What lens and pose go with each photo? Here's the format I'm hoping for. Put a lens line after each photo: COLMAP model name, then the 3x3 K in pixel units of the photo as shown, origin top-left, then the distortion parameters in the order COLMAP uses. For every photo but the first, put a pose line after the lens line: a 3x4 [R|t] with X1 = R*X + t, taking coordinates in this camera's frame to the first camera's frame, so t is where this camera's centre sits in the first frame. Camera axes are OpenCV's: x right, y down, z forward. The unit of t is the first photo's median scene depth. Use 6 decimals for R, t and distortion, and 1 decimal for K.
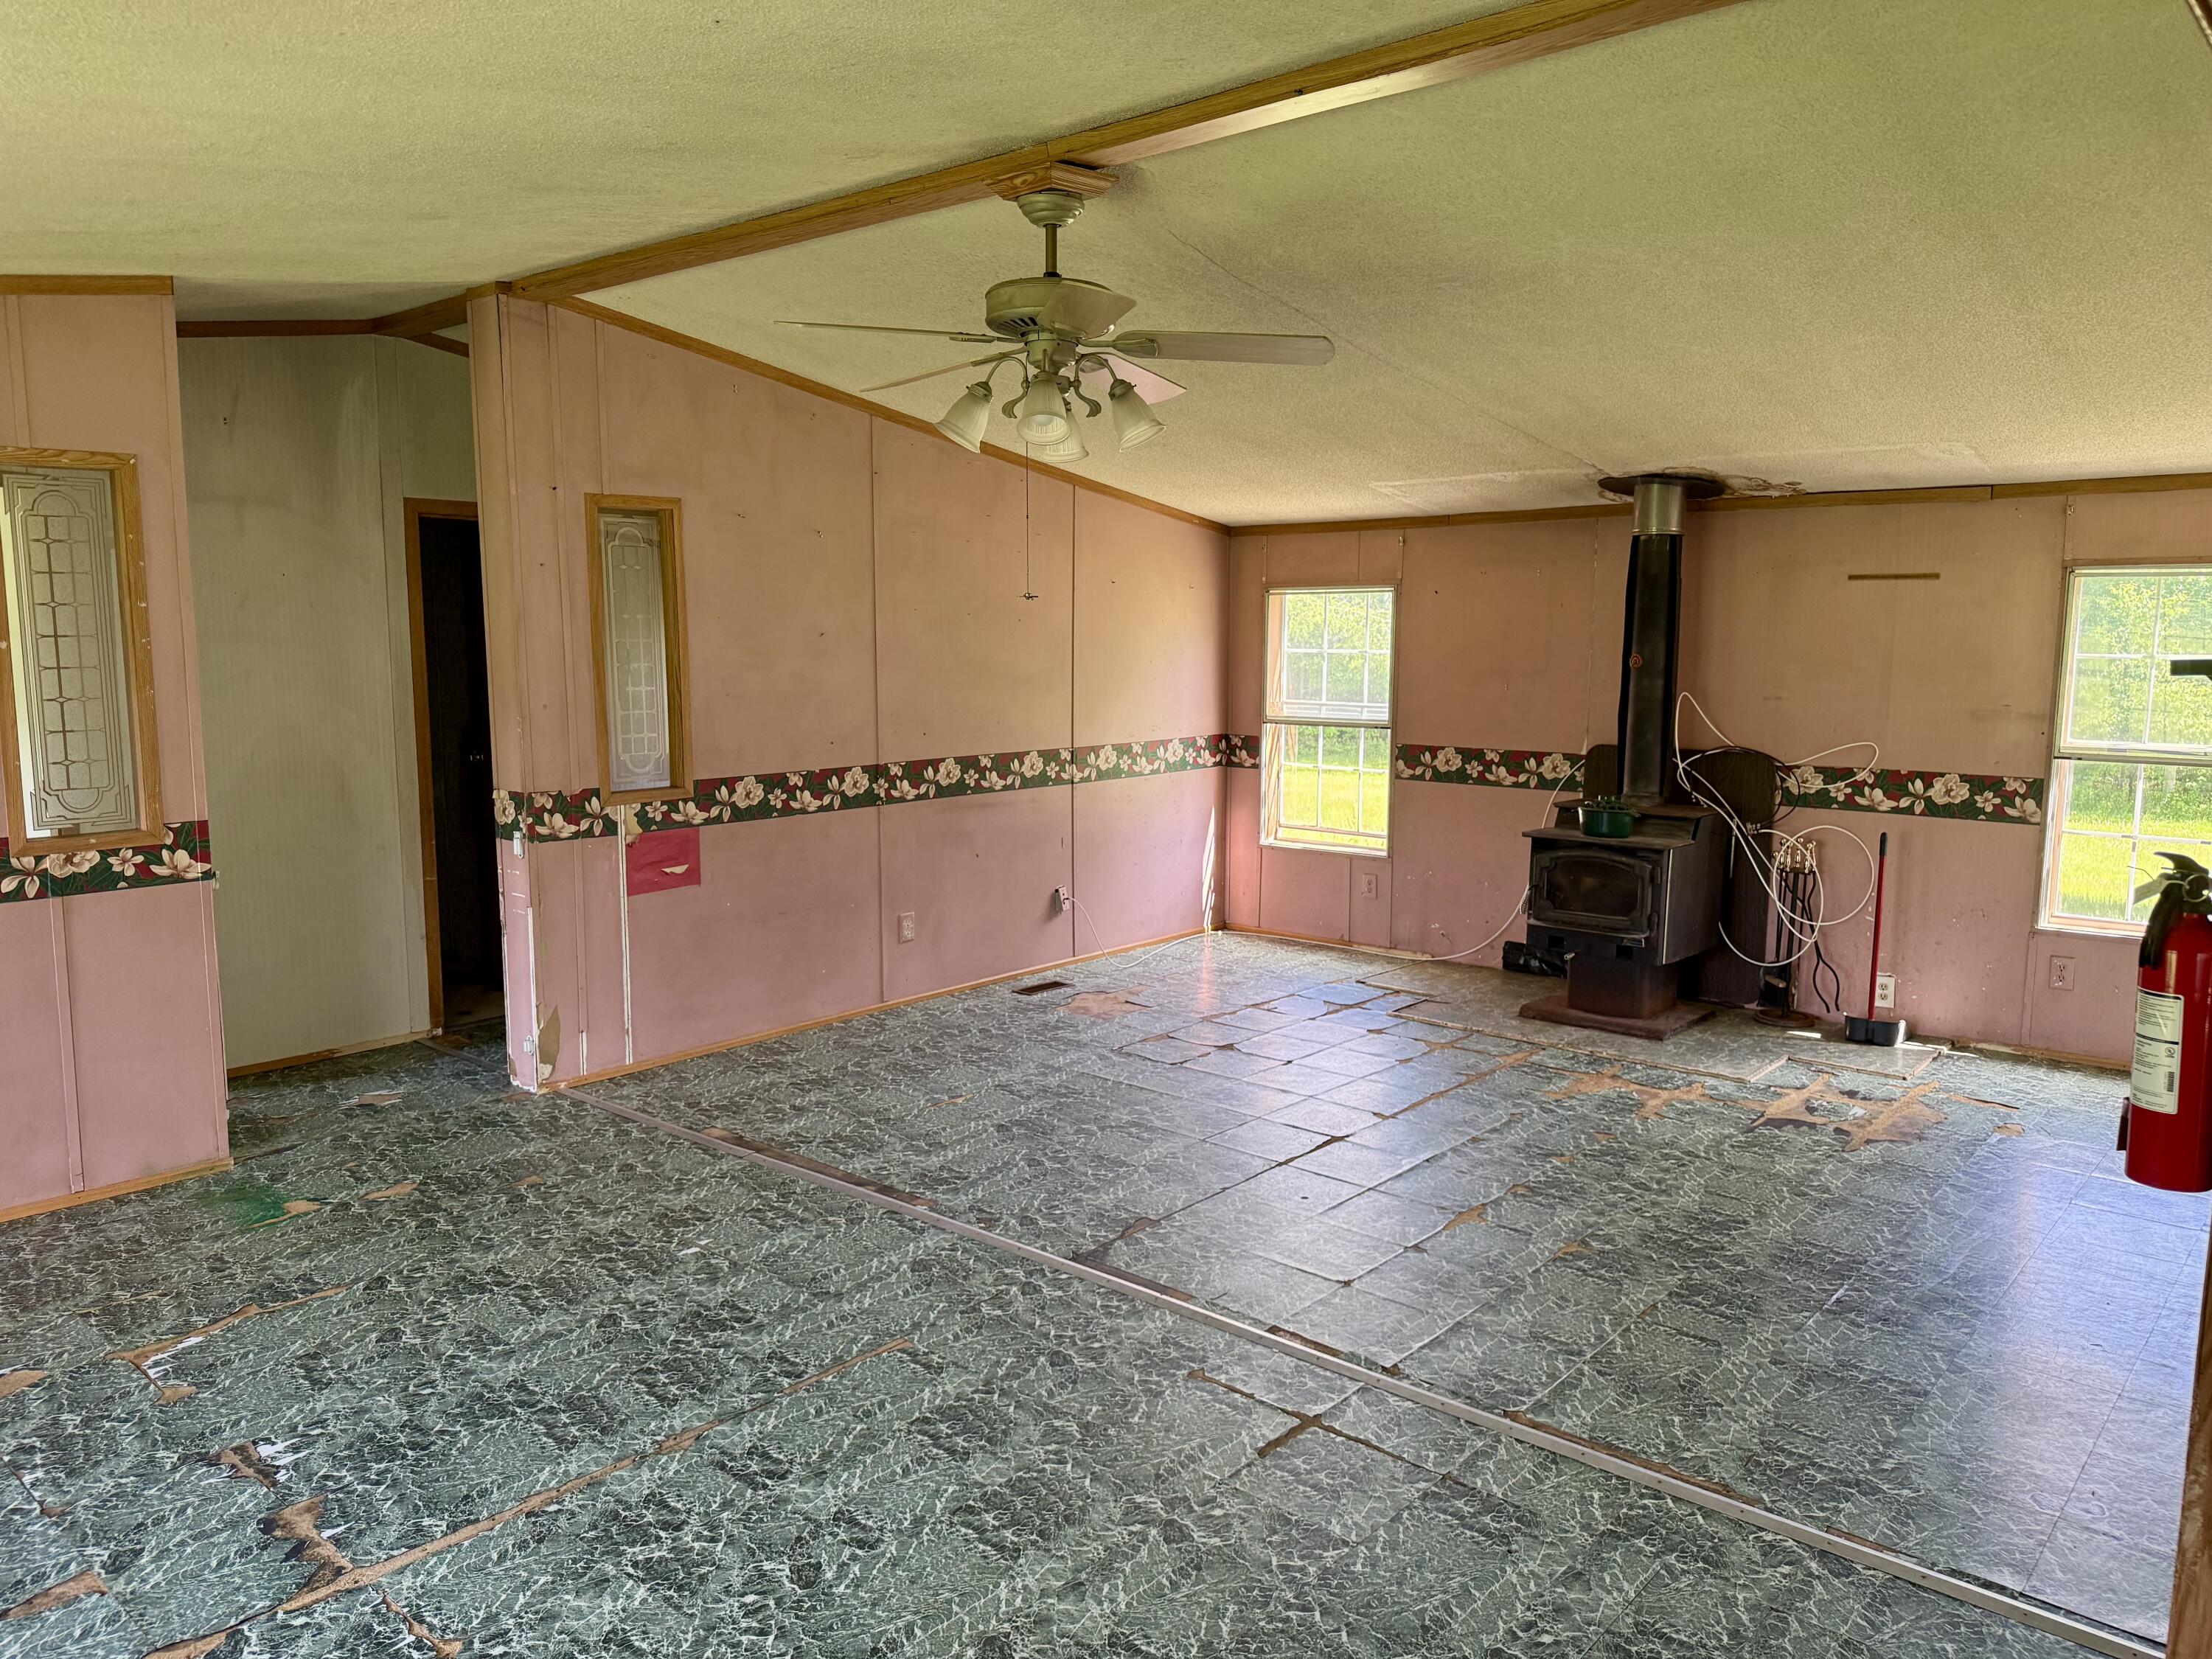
lens RADIAL K [[1557.8, 0, 1060.1], [0, 1557.8, 789.2], [0, 0, 1]] dist [0.056087, -0.069747]
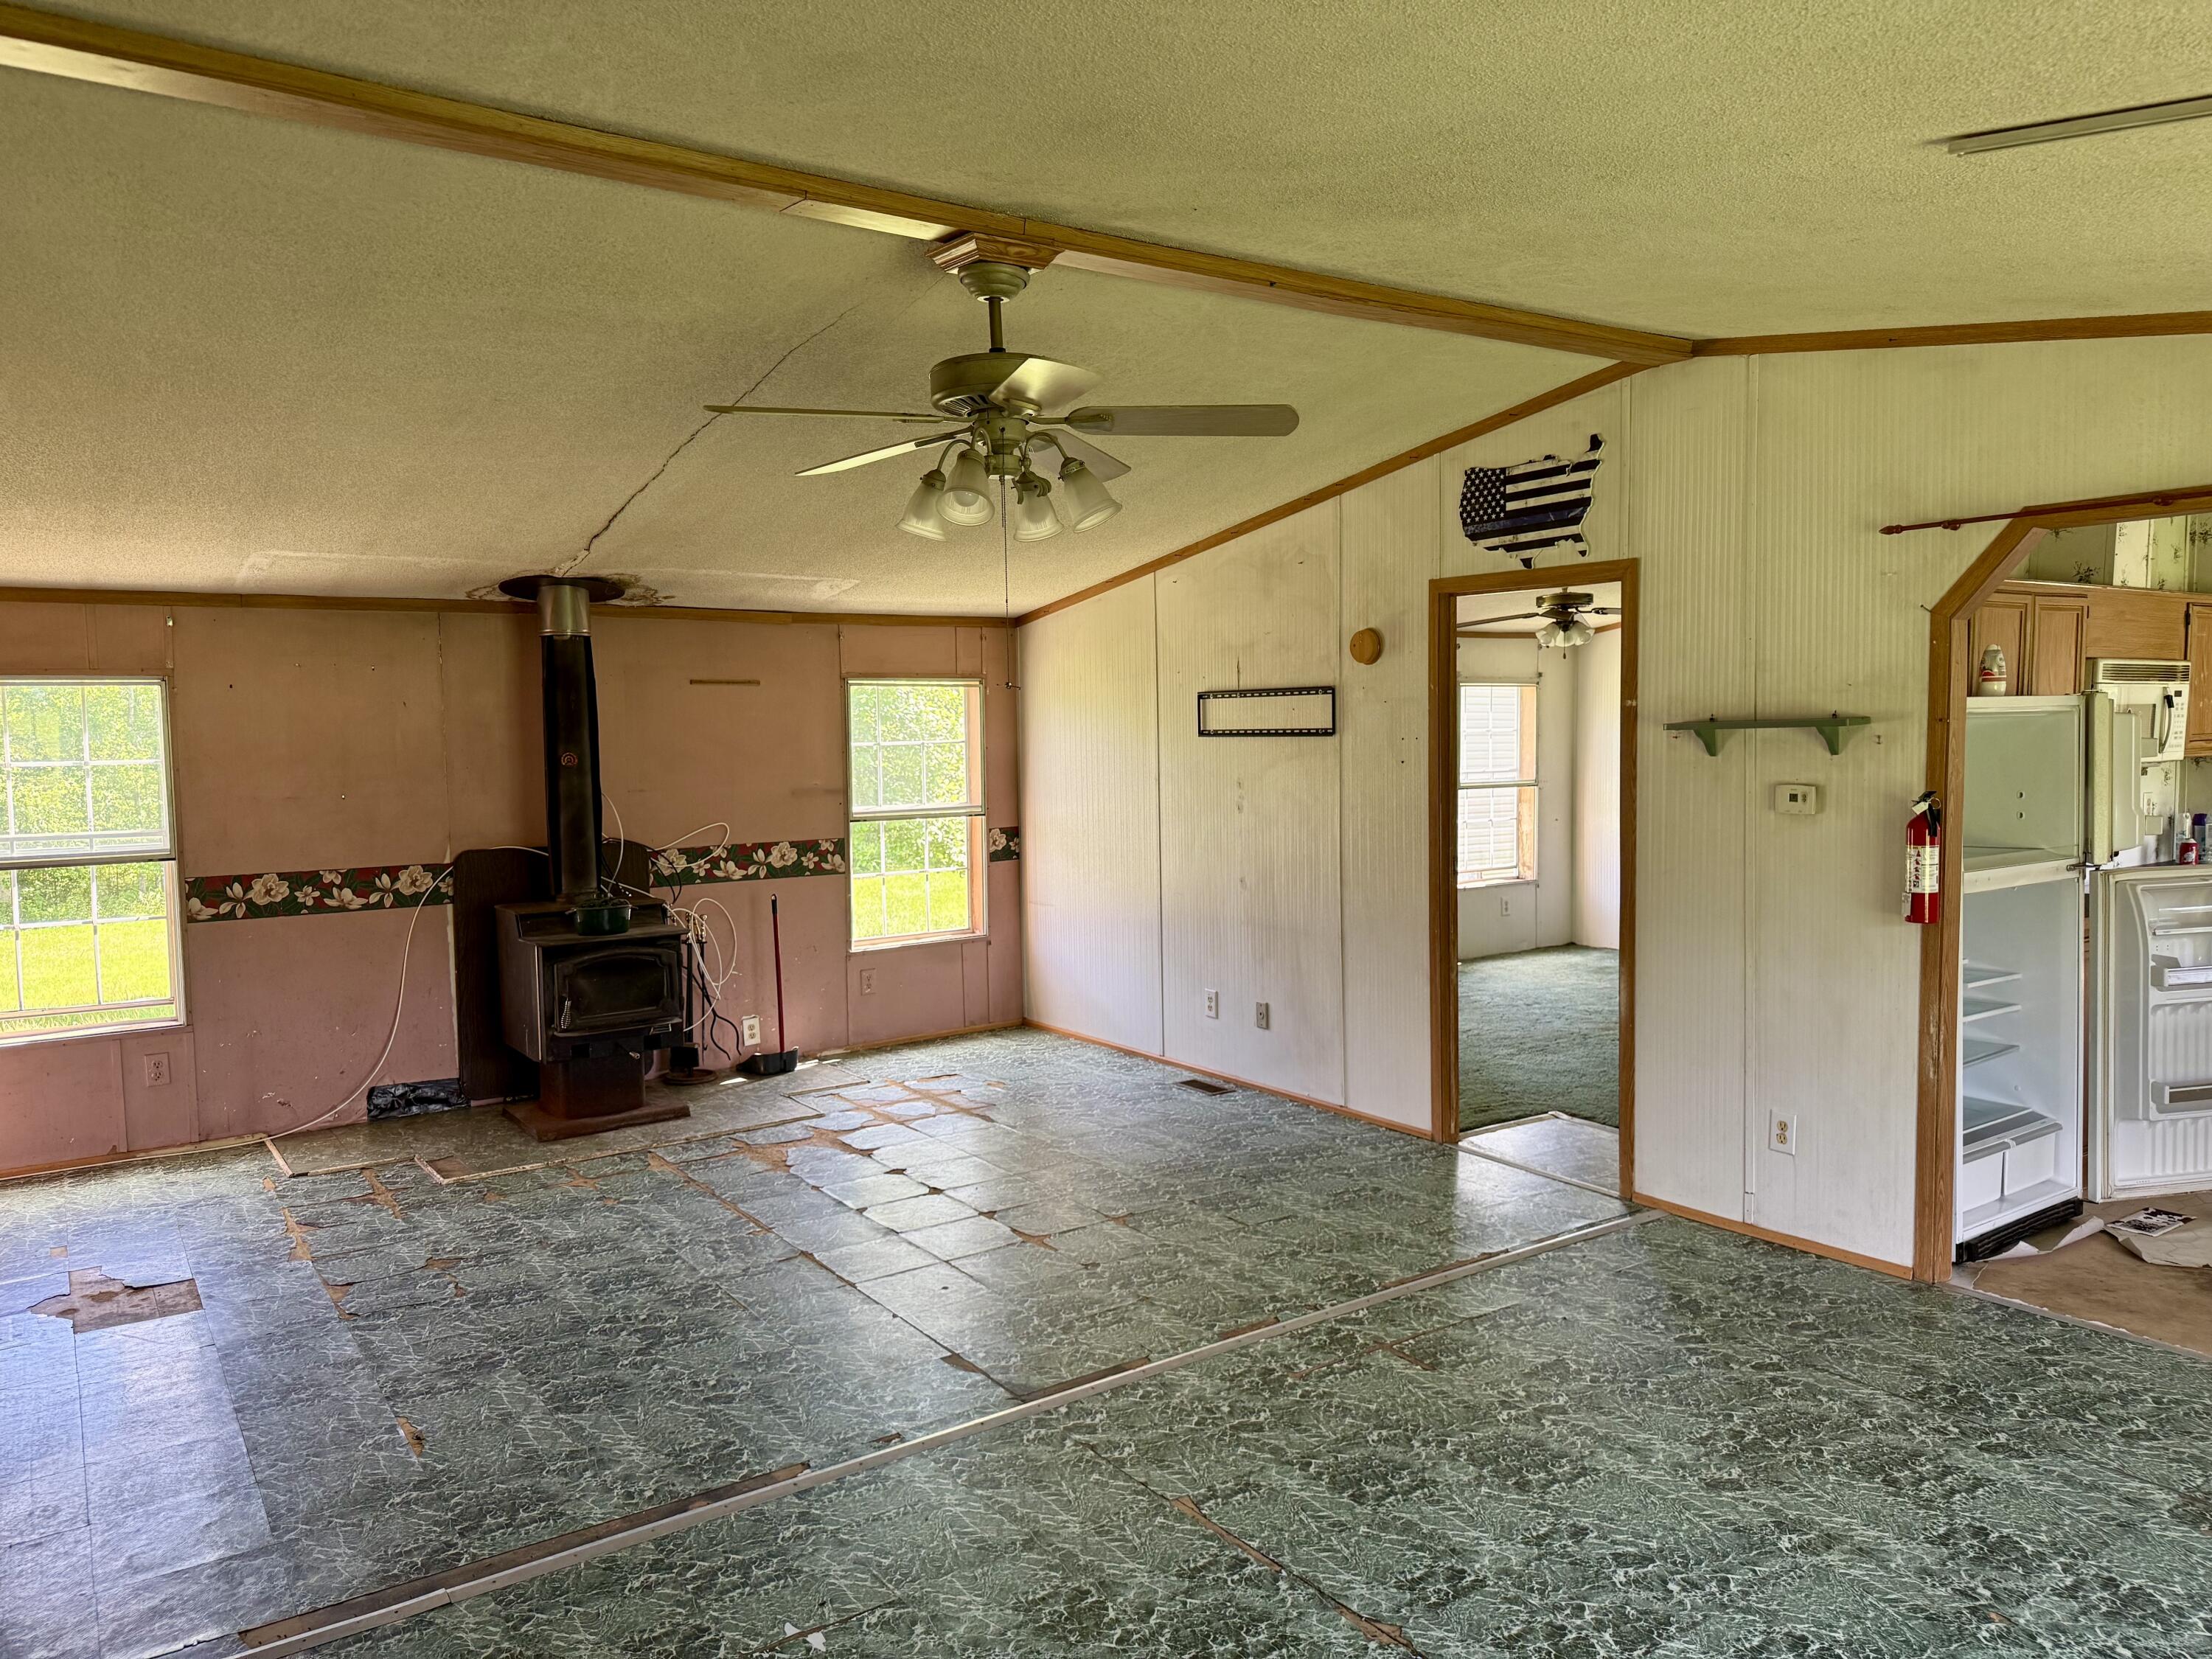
lens RADIAL K [[1557.8, 0, 1151.3], [0, 1557.8, 805.5], [0, 0, 1]] dist [0.056087, -0.069747]
pose [[0.216902, -0.059205, 0.974396, -0.597225], [0.112745, 0.992999, 0.035239, -0.051787], [-0.969661, 0.102215, 0.222058, 0.473429]]
